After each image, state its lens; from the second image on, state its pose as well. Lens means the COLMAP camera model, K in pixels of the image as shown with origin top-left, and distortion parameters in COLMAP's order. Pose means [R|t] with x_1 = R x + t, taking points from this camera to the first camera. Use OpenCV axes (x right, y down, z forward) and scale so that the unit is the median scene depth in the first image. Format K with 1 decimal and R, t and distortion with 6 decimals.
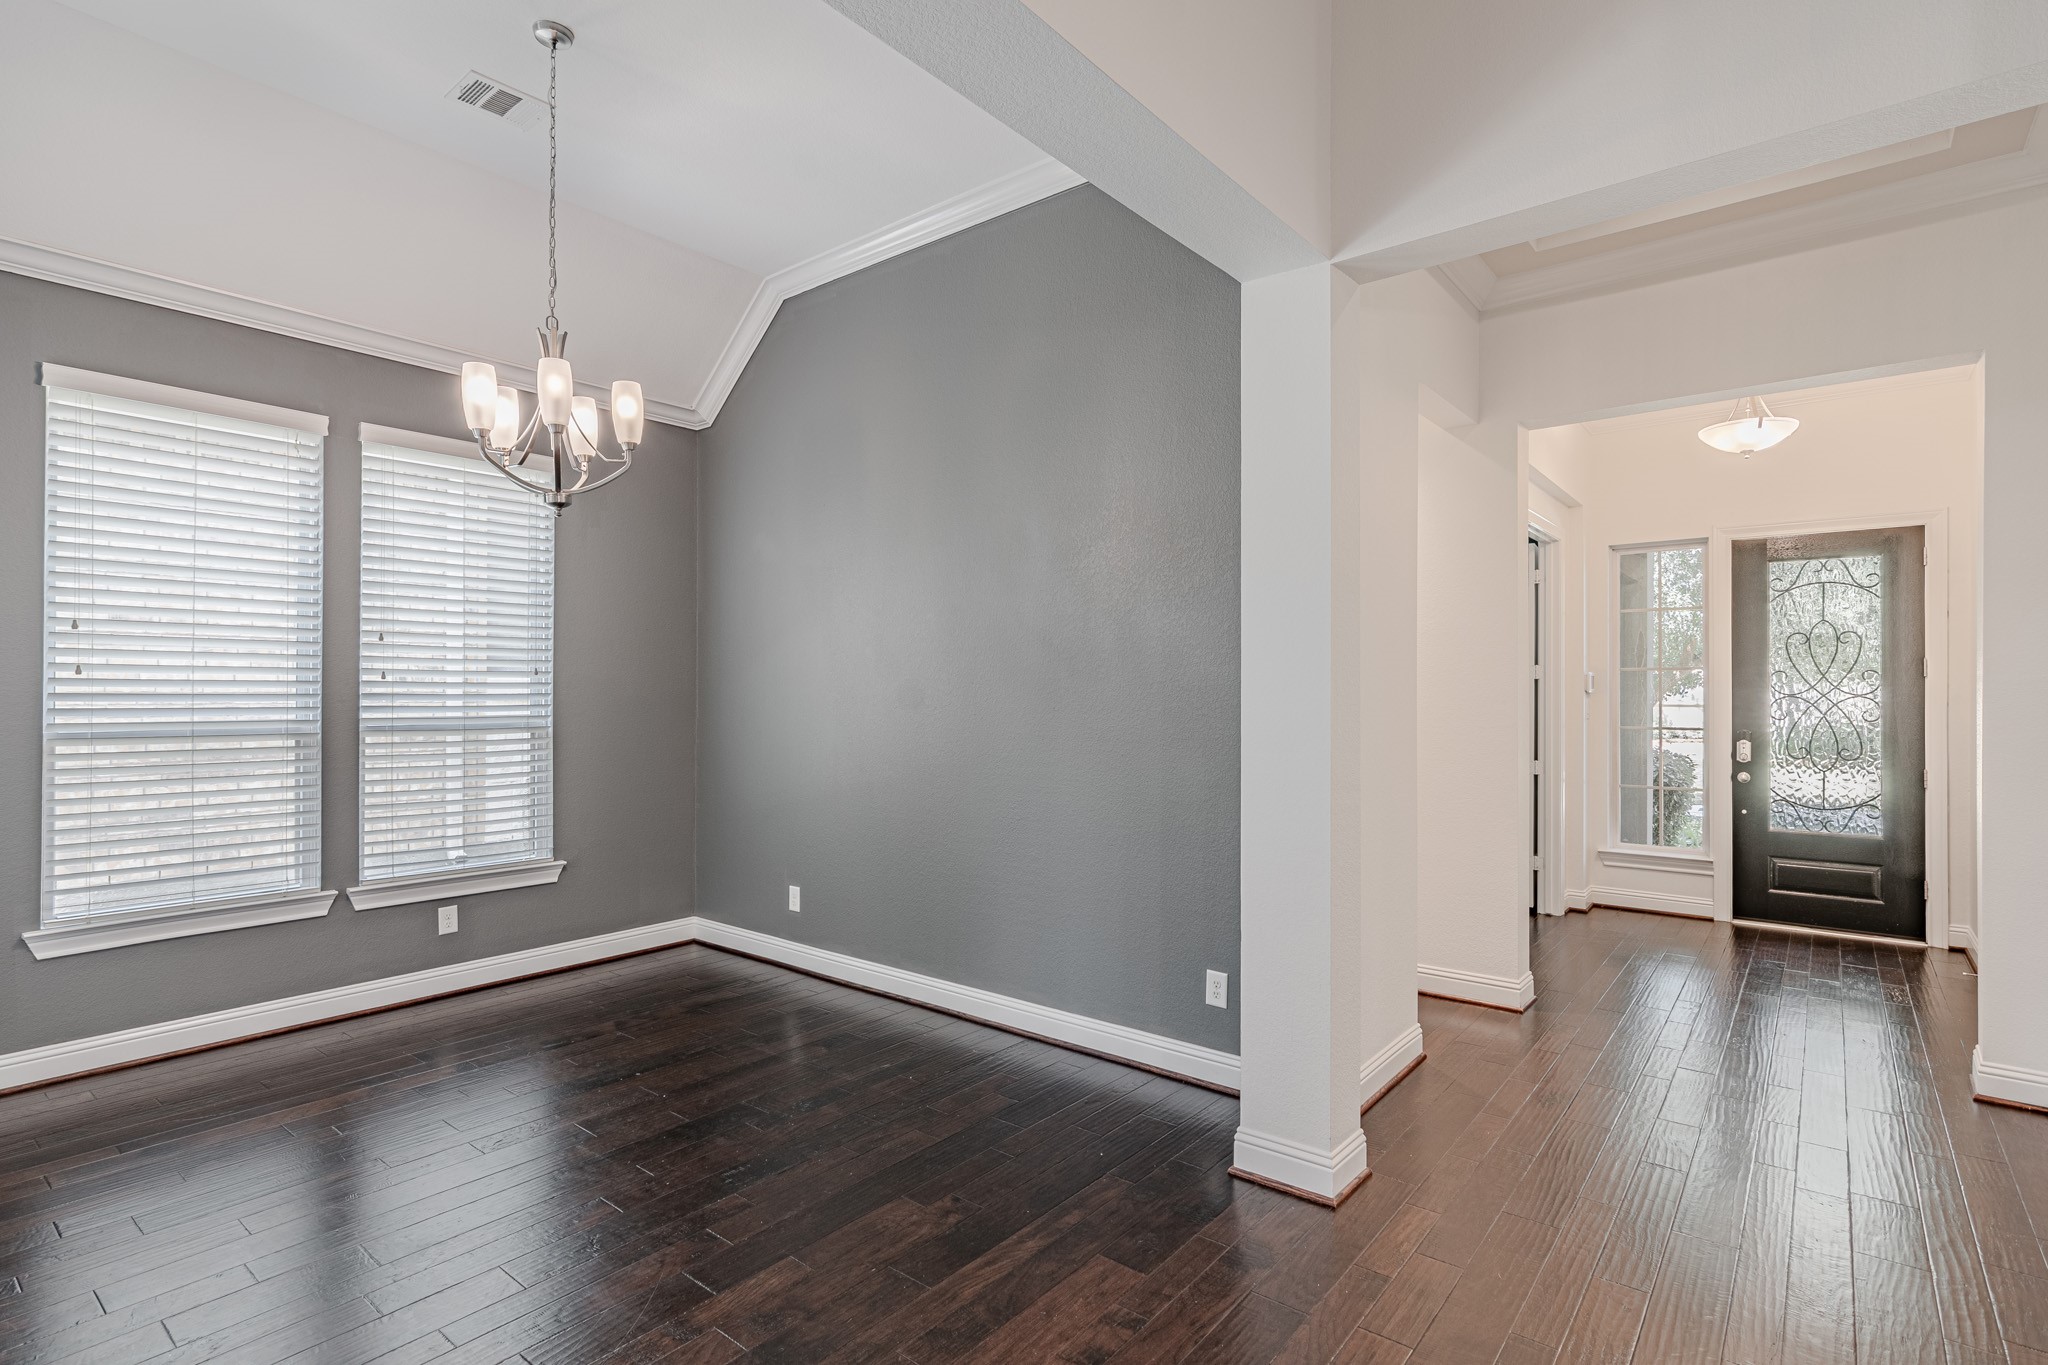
lens RADIAL K [[999.8, 0, 1021.7], [0, 999.8, 683.1], [0, 0, 1]] dist [0.000142, 0.001479]
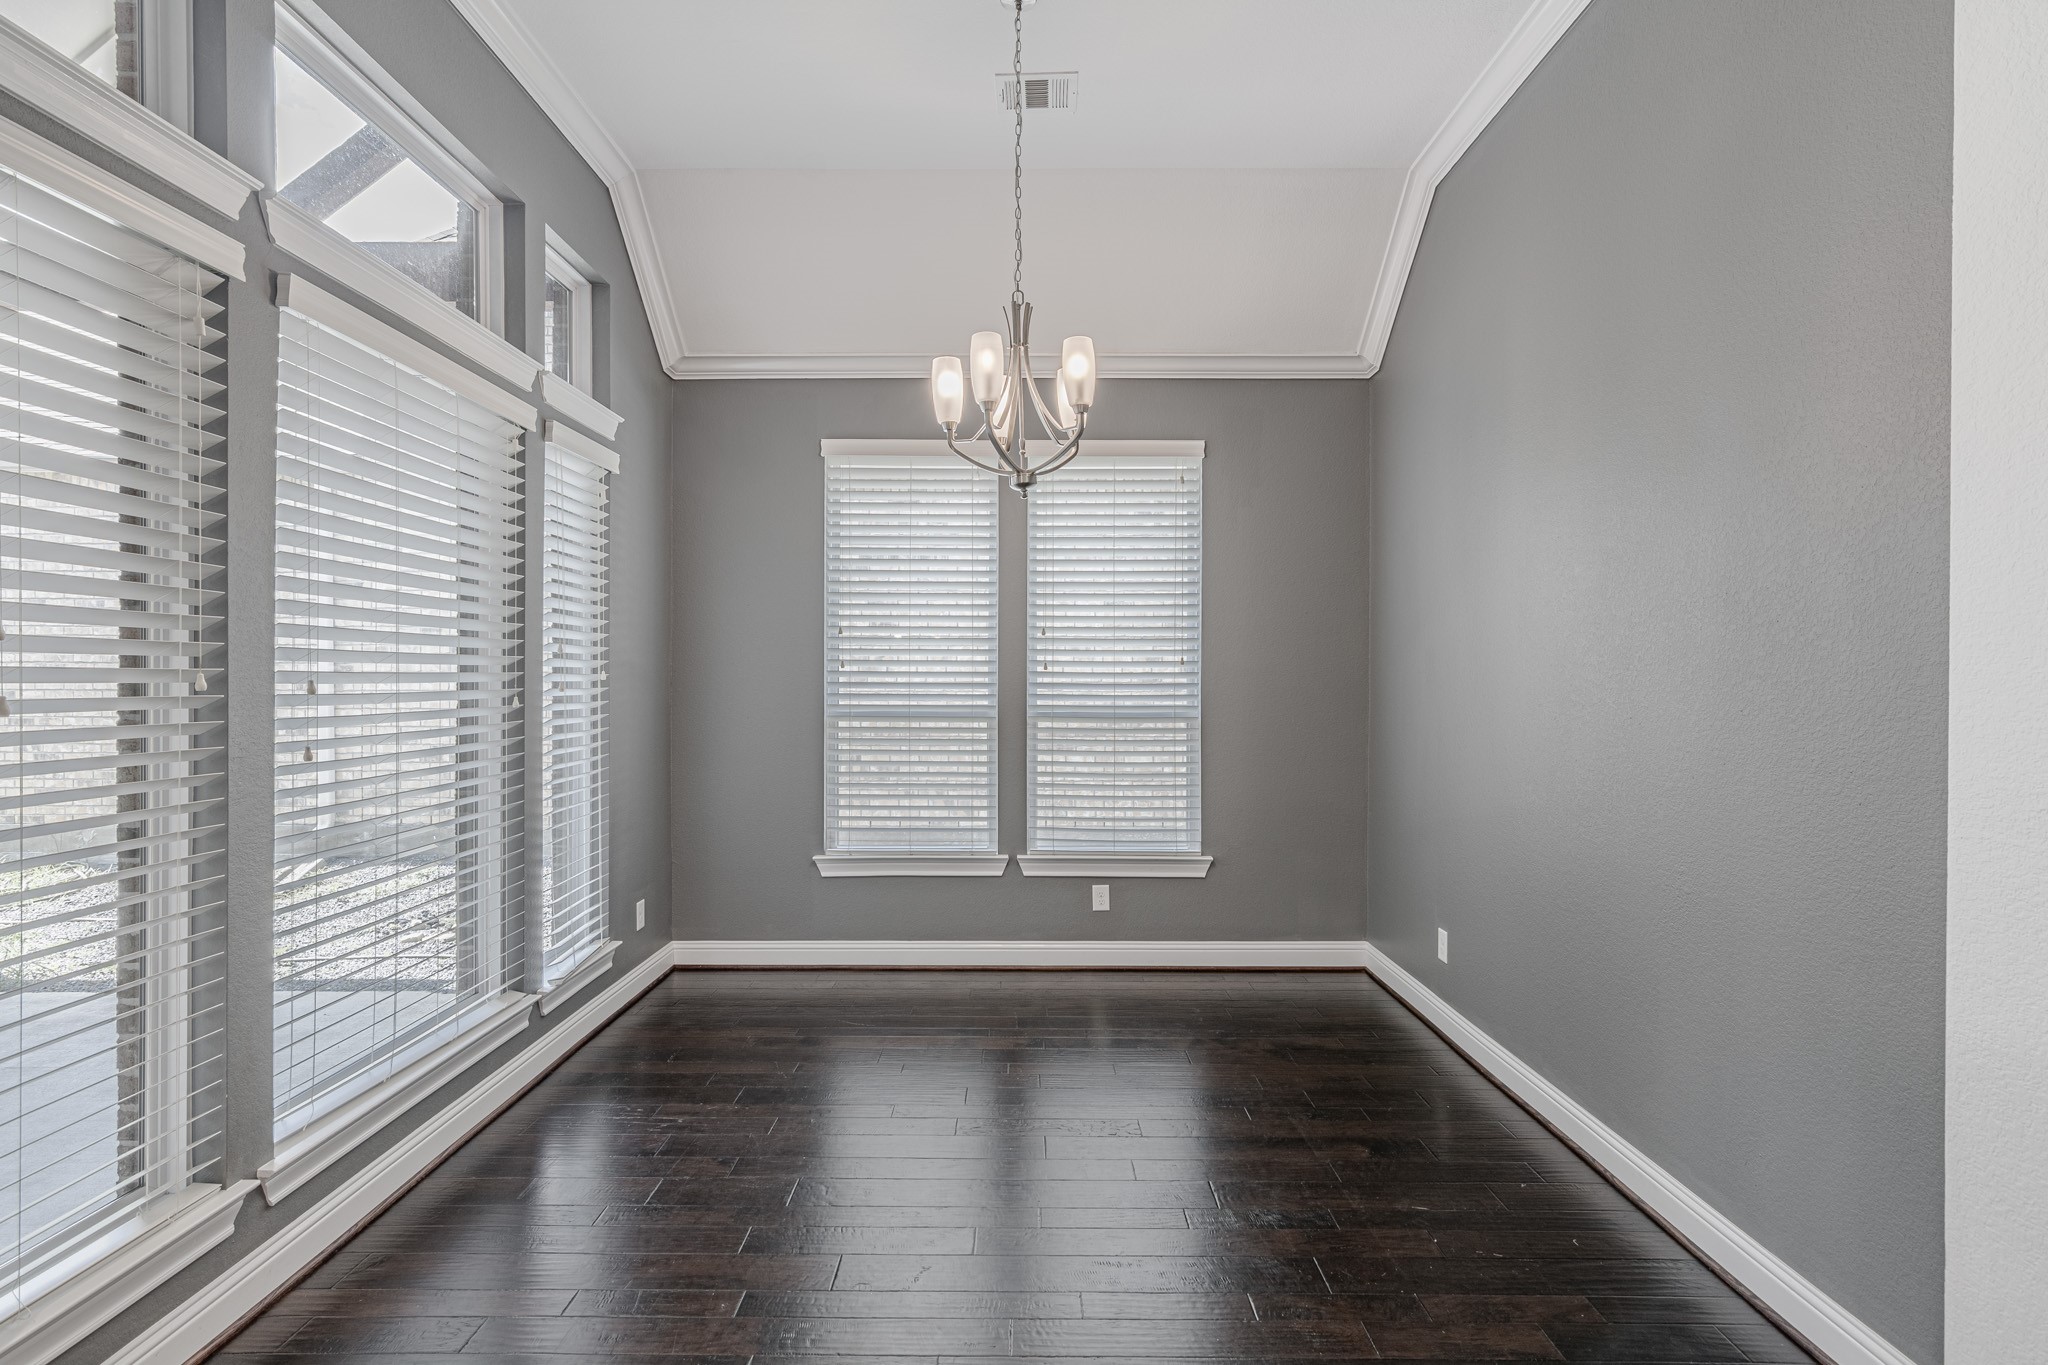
lens RADIAL K [[999.8, 0, 1031.3], [0, 999.8, 681.3], [0, 0, 1]] dist [0.000142, 0.001479]
pose [[0.627346, 0.000710, -0.778741, 0.210471], [0.004380, 0.999981, 0.004440, 0.003473], [0.778729, -0.006196, 0.627330, 0.294775]]
